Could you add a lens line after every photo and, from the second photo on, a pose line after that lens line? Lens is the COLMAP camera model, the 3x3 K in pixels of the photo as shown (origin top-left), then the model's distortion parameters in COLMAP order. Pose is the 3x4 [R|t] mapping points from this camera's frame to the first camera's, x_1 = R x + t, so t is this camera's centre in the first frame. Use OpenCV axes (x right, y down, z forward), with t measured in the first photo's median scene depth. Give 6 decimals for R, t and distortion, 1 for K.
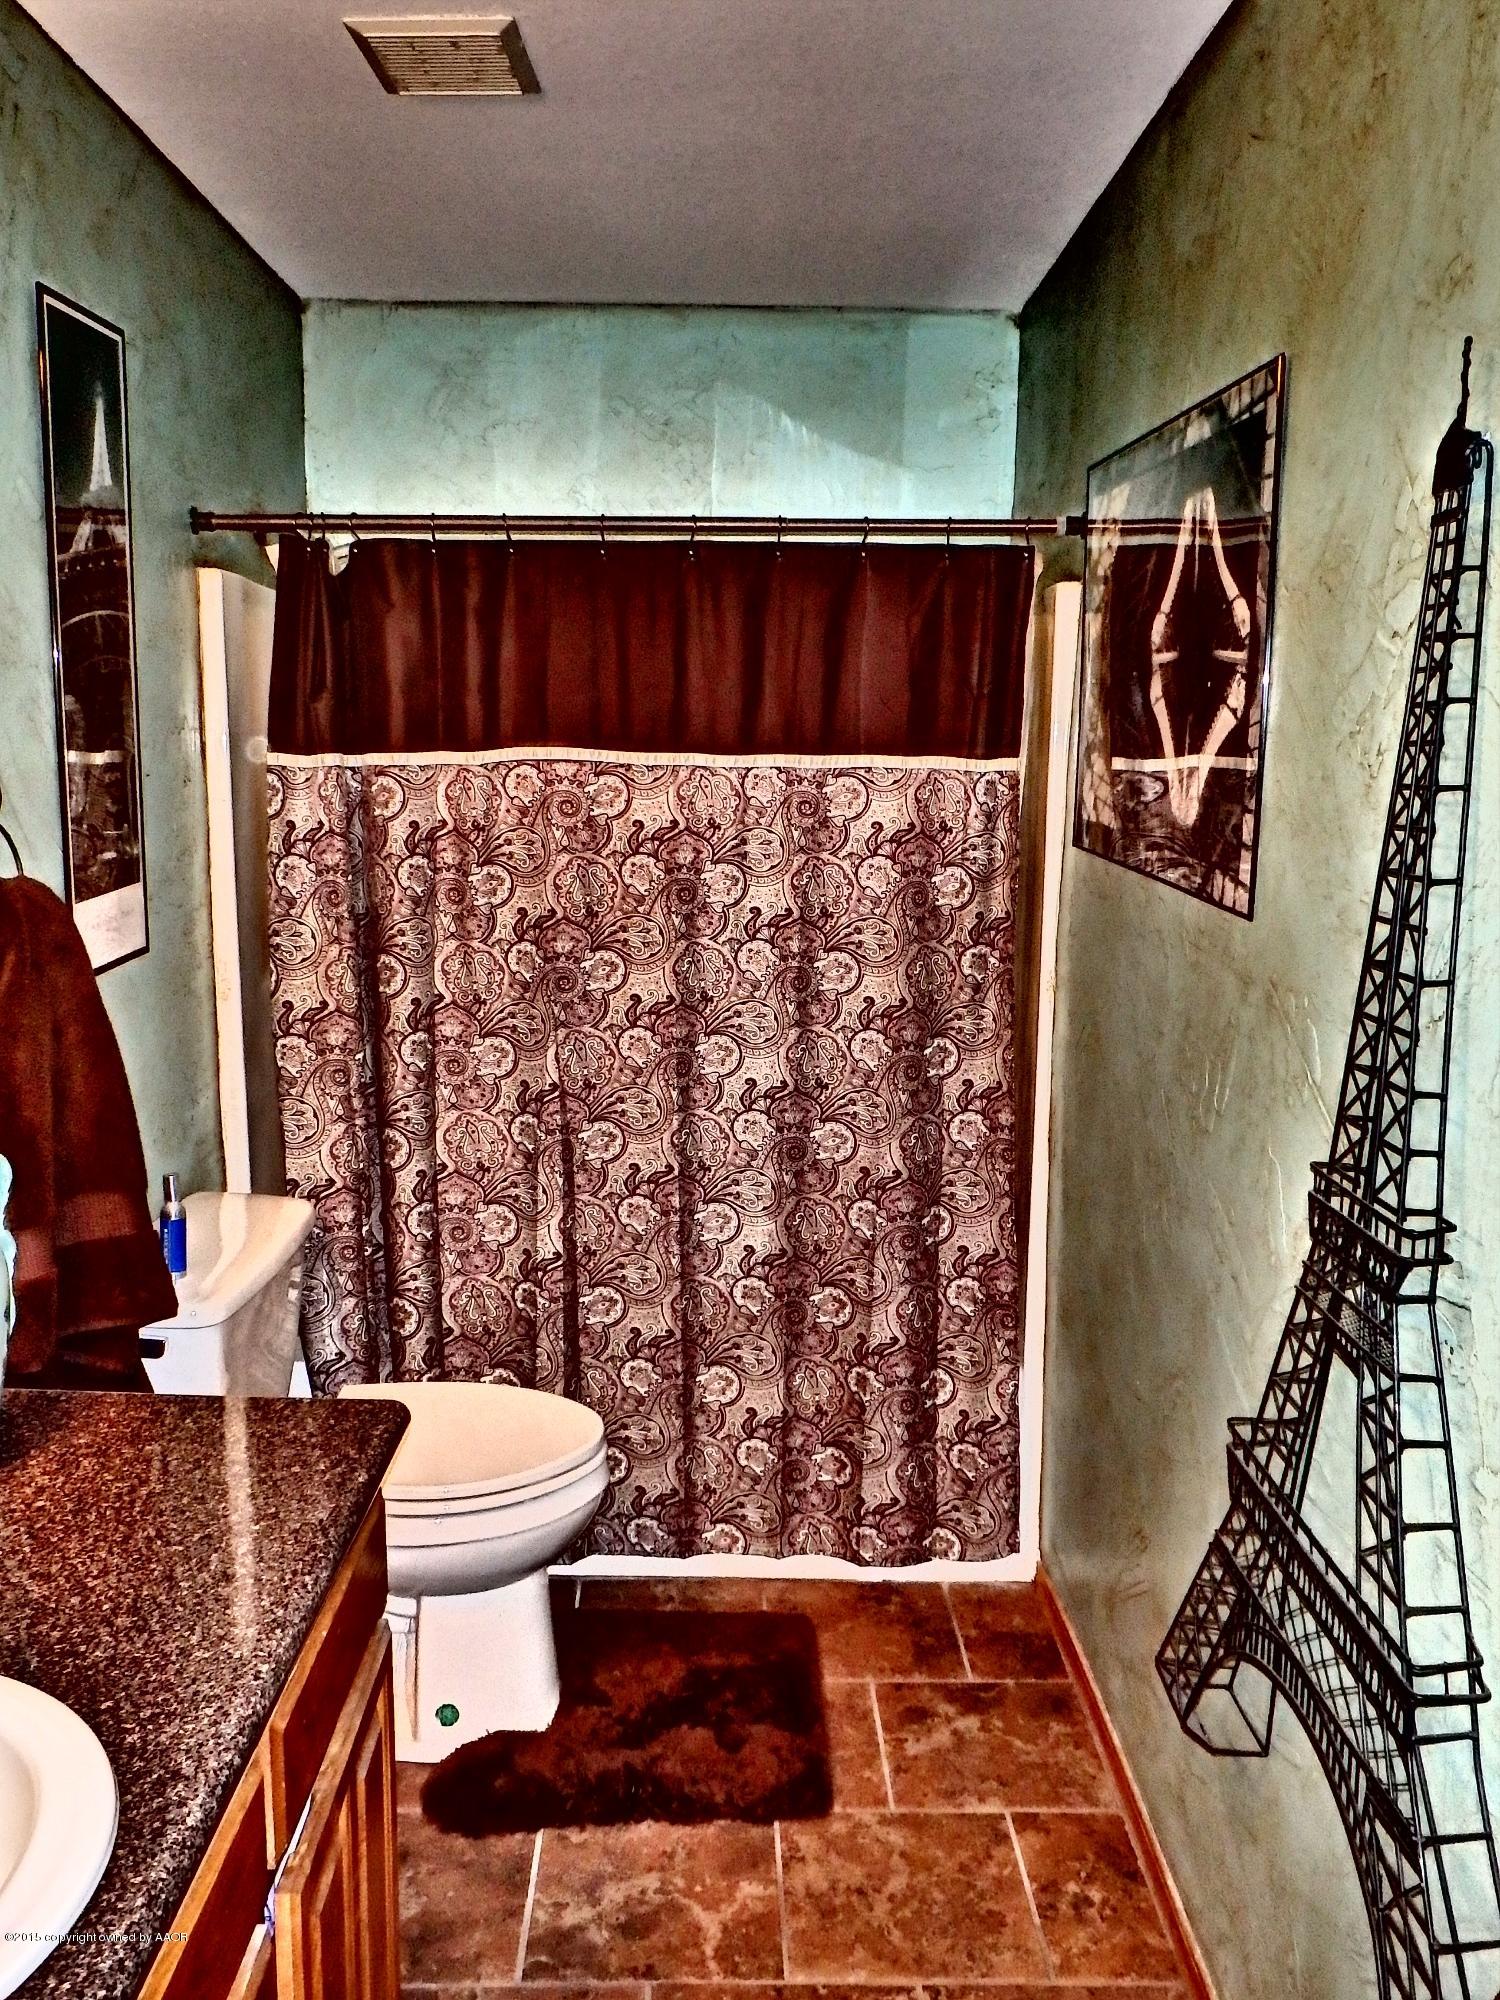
lens RADIAL K [[1657.2, 0, 739.0], [0, 1657.2, 990.0], [0, 0, 1]] dist [-0.023051, 0.020125]
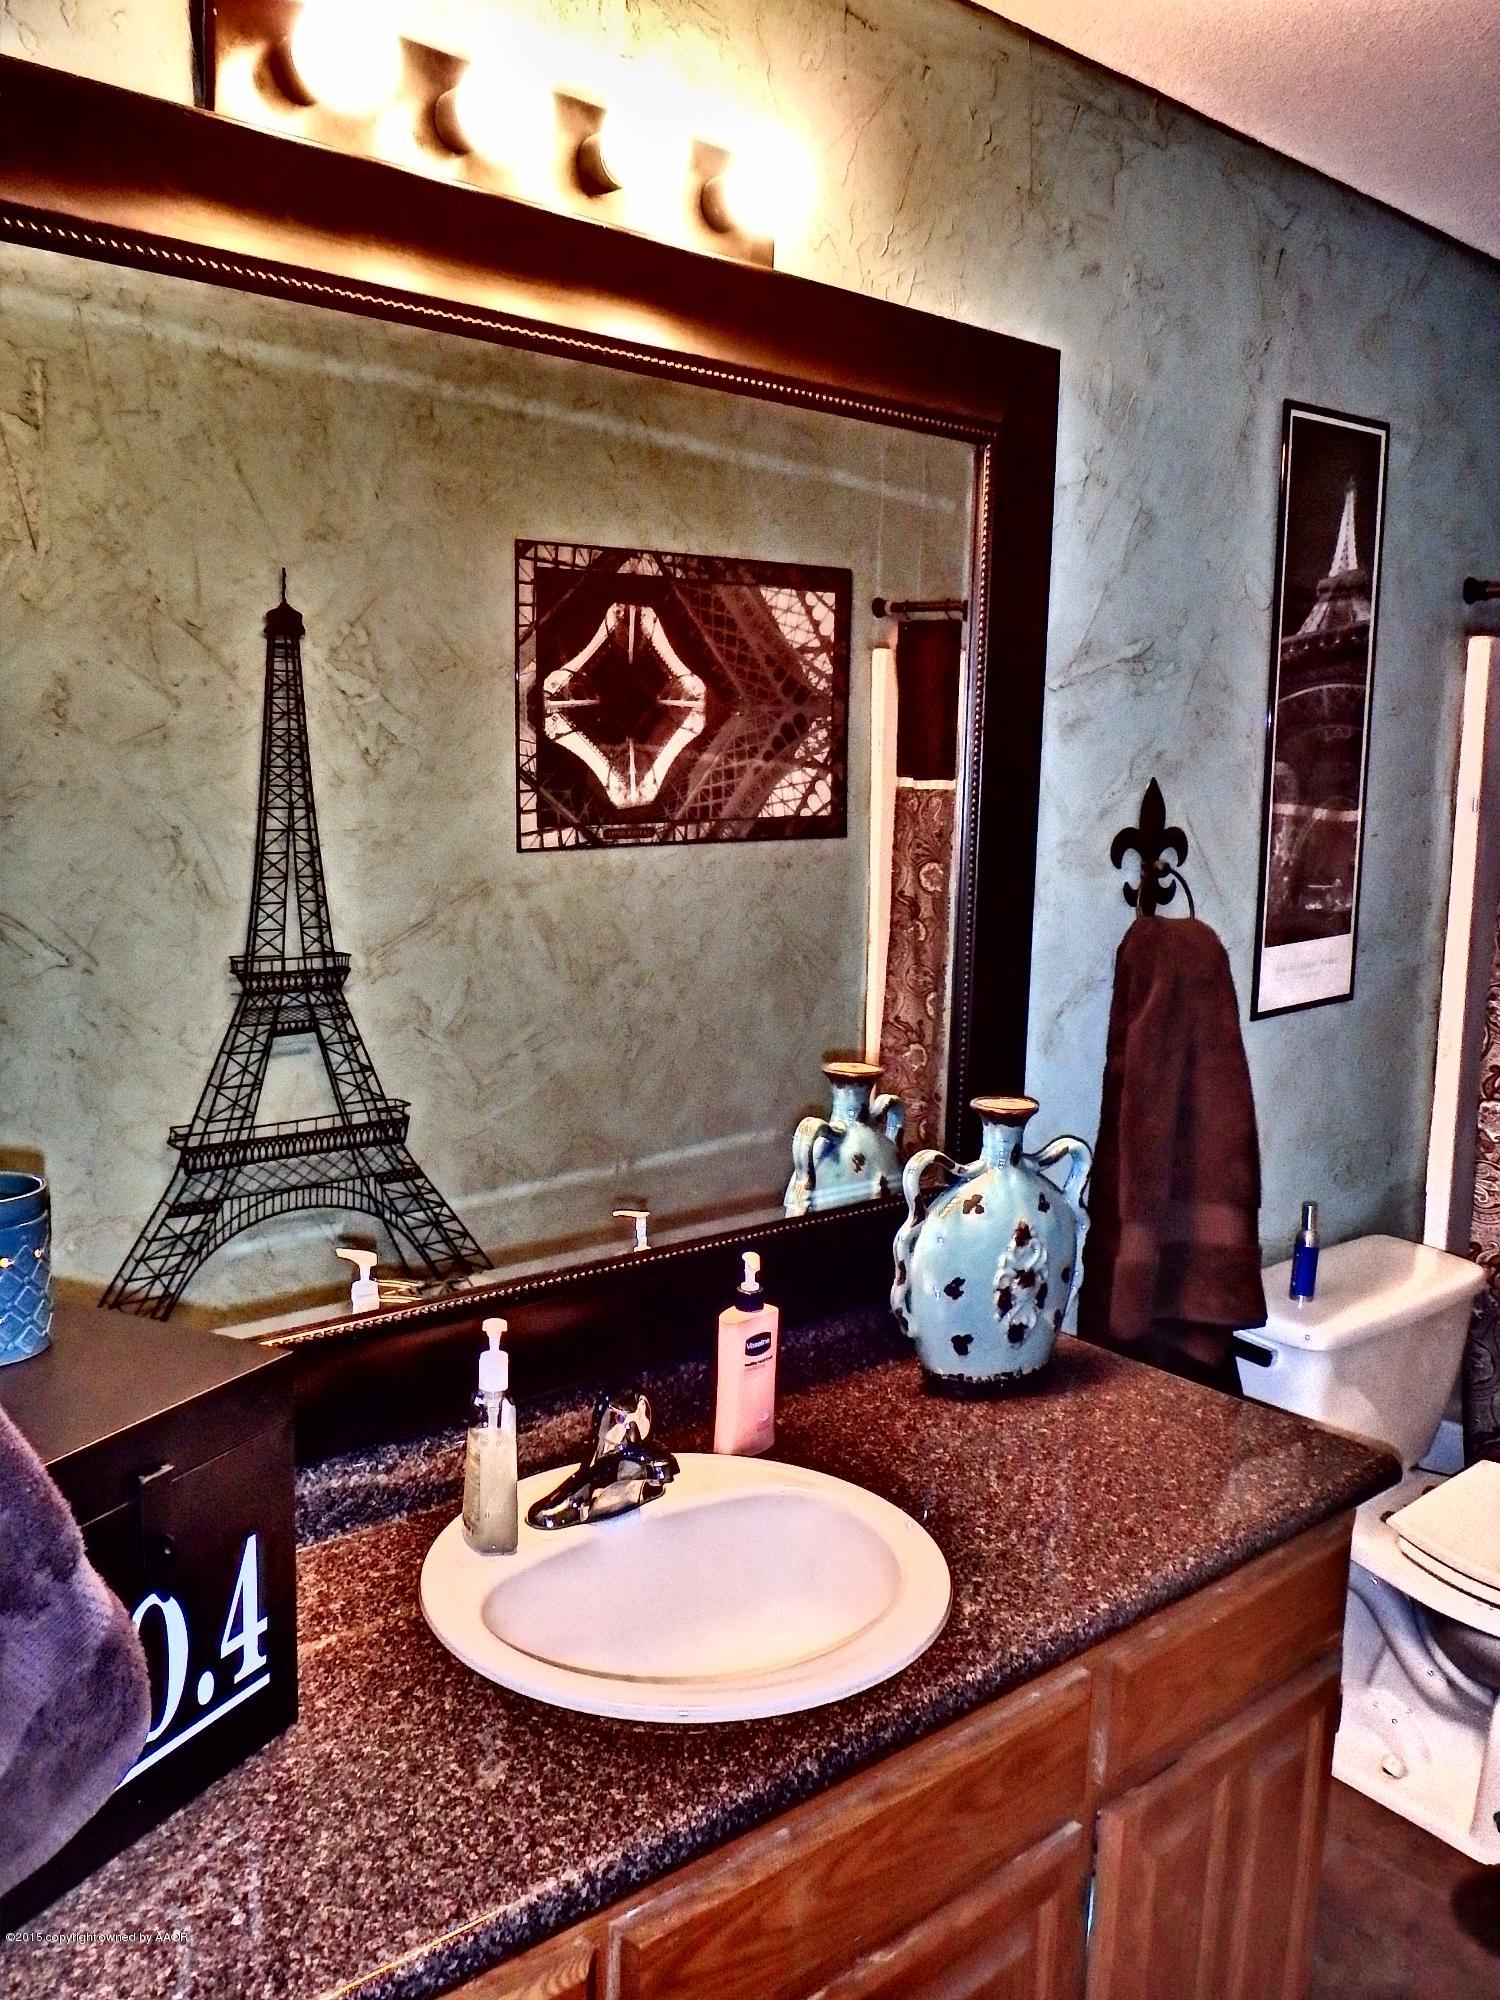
lens RADIAL K [[1657.2, 0, 760.4], [0, 1657.2, 993.6], [0, 0, 1]] dist [-0.023051, 0.020125]
pose [[0.662831, 0.110020, -0.740642, 0.164256], [-0.128570, 0.991178, 0.032174, -0.011154], [0.737649, 0.073898, 0.671129, 0.001663]]
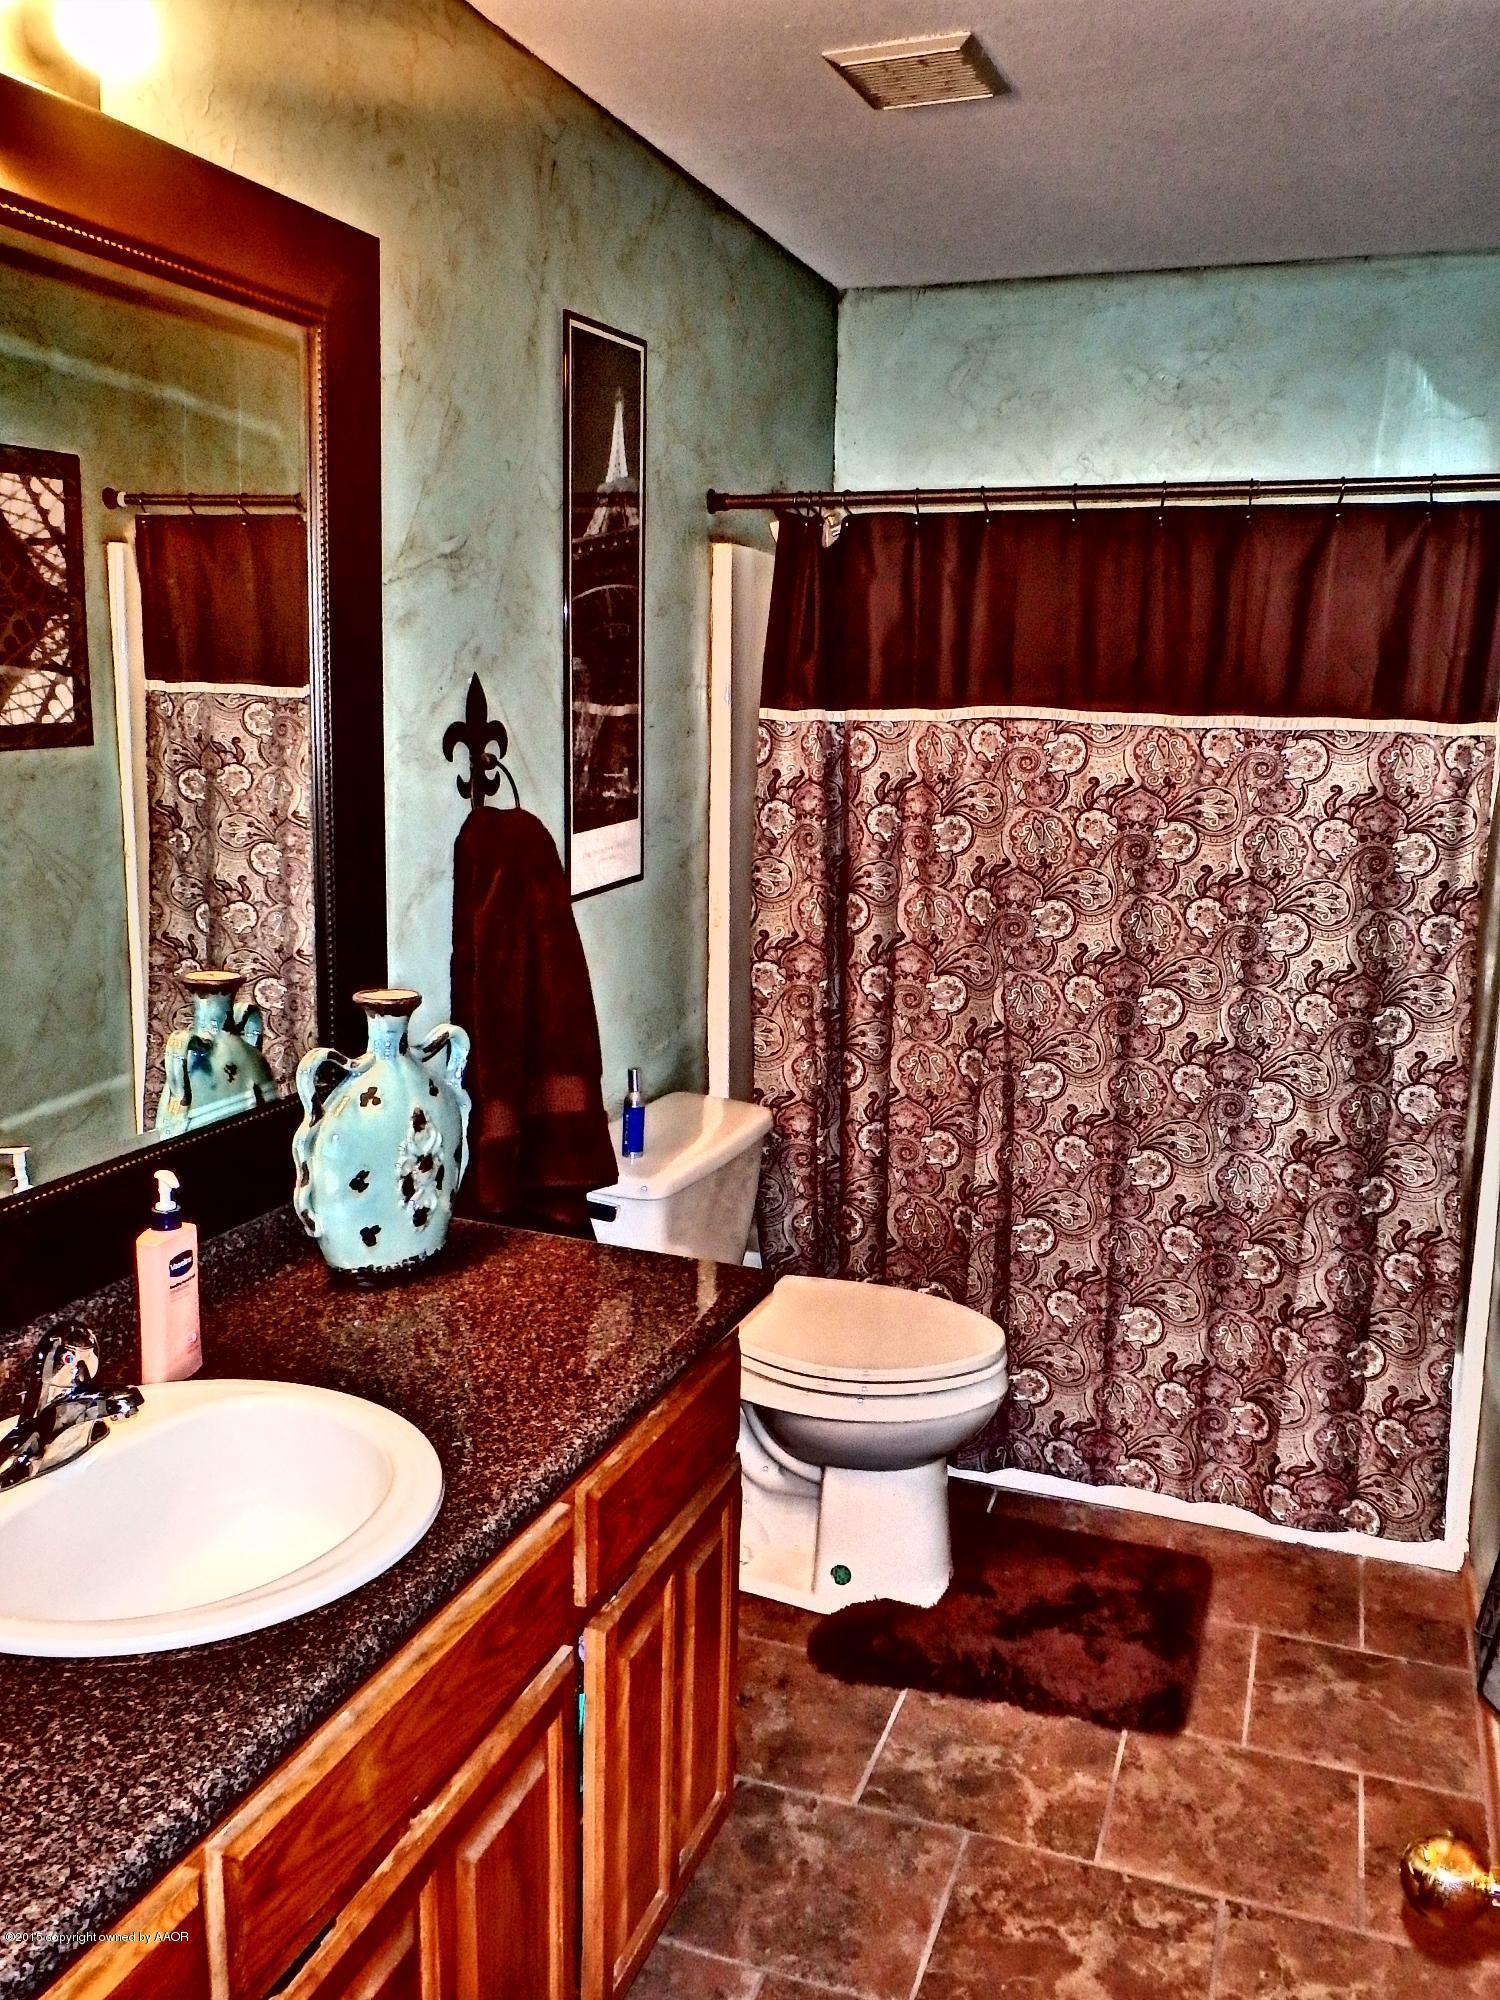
lens RADIAL K [[1657.2, 0, 742.4], [0, 1657.2, 985.6], [0, 0, 1]] dist [-0.023051, 0.020125]
pose [[0.934039, 0.069135, -0.350417, 0.108954], [-0.061020, 0.997552, 0.034162, 0.006681], [0.351921, -0.010526, 0.935971, -0.056922]]
